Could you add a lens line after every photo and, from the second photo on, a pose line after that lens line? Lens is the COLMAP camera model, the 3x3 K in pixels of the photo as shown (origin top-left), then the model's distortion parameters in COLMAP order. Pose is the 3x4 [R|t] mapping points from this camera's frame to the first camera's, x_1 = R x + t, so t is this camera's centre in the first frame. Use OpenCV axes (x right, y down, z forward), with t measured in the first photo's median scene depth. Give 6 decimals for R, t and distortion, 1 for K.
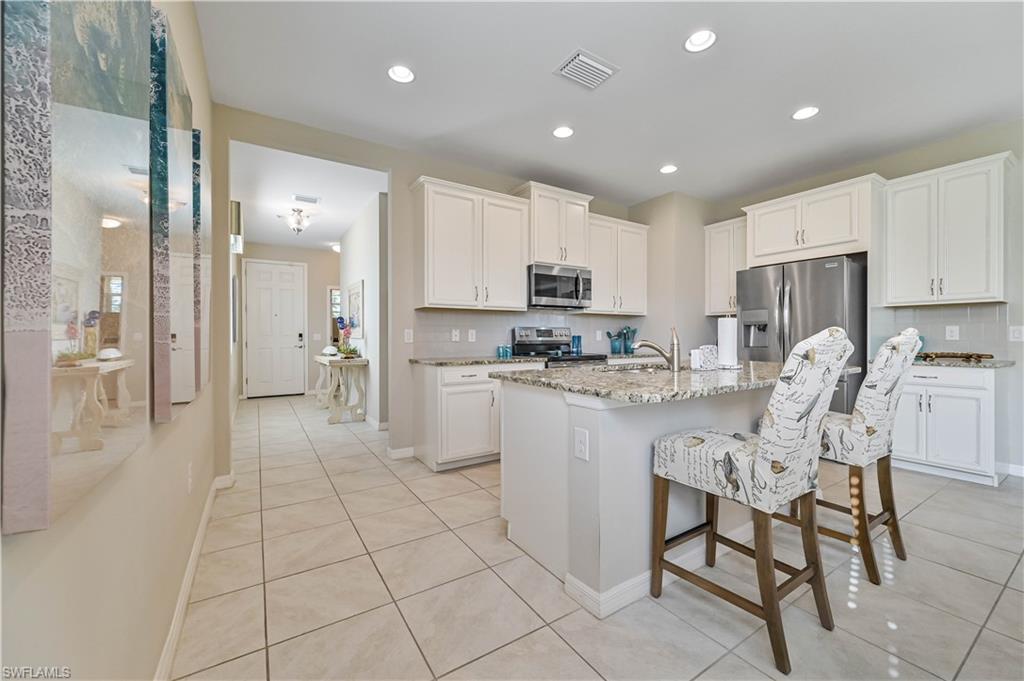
lens RADIAL K [[408.2, 0, 516.4], [0, 408.2, 337.6], [0, 0, 1]] dist [-0.005616, 0.000302]
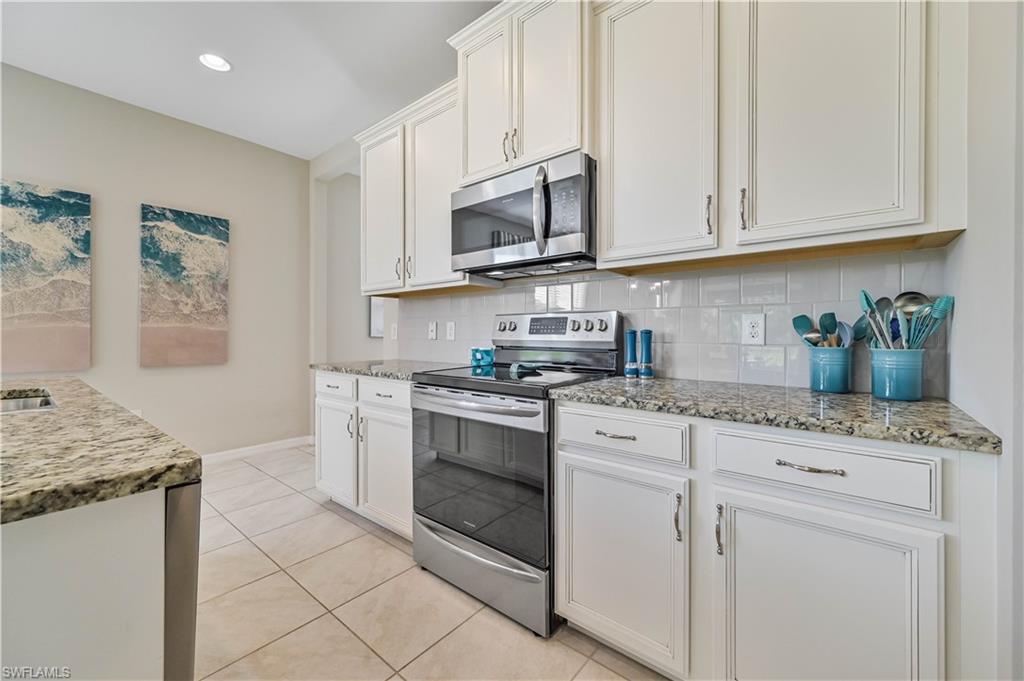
lens RADIAL K [[408.2, 0, 511.9], [0, 408.2, 334.6], [0, 0, 1]] dist [-0.005616, 0.000302]
pose [[0.320776, 0.006619, -0.947132, 0.527020], [-0.002660, 0.999978, 0.006088, -0.002409], [0.947151, 0.000567, 0.320787, 0.848483]]
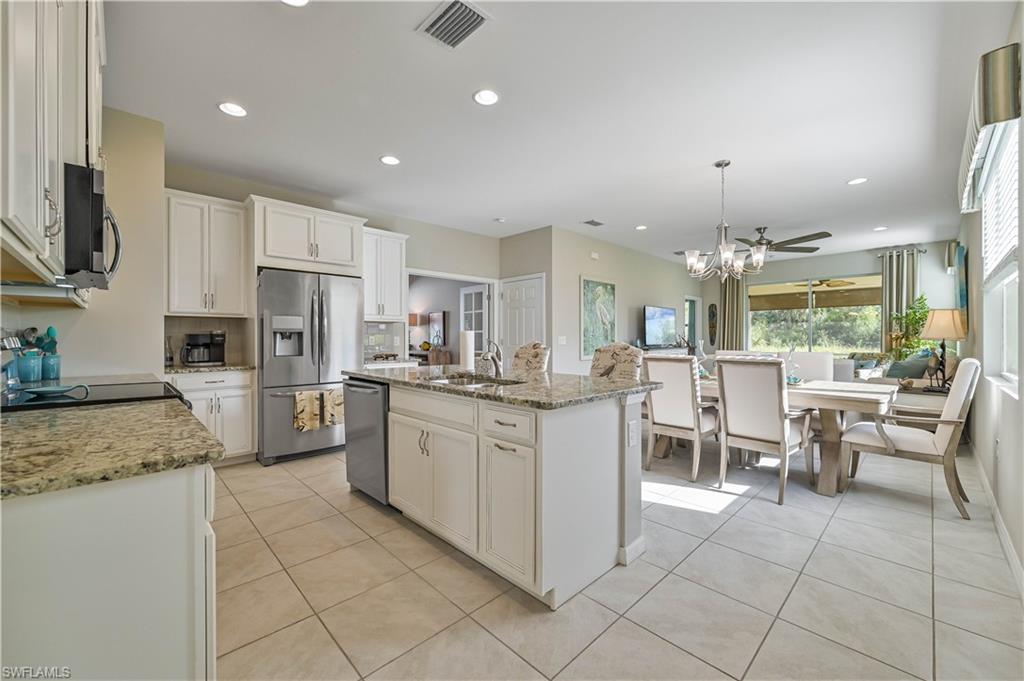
lens RADIAL K [[408.2, 0, 513.0], [0, 408.2, 337.1], [0, 0, 1]] dist [-0.005616, 0.000302]
pose [[-0.207404, 0.003373, 0.978249, -0.403906], [0.002783, 0.999992, -0.002858, -0.014454], [-0.978251, 0.002130, -0.207412, 0.651666]]
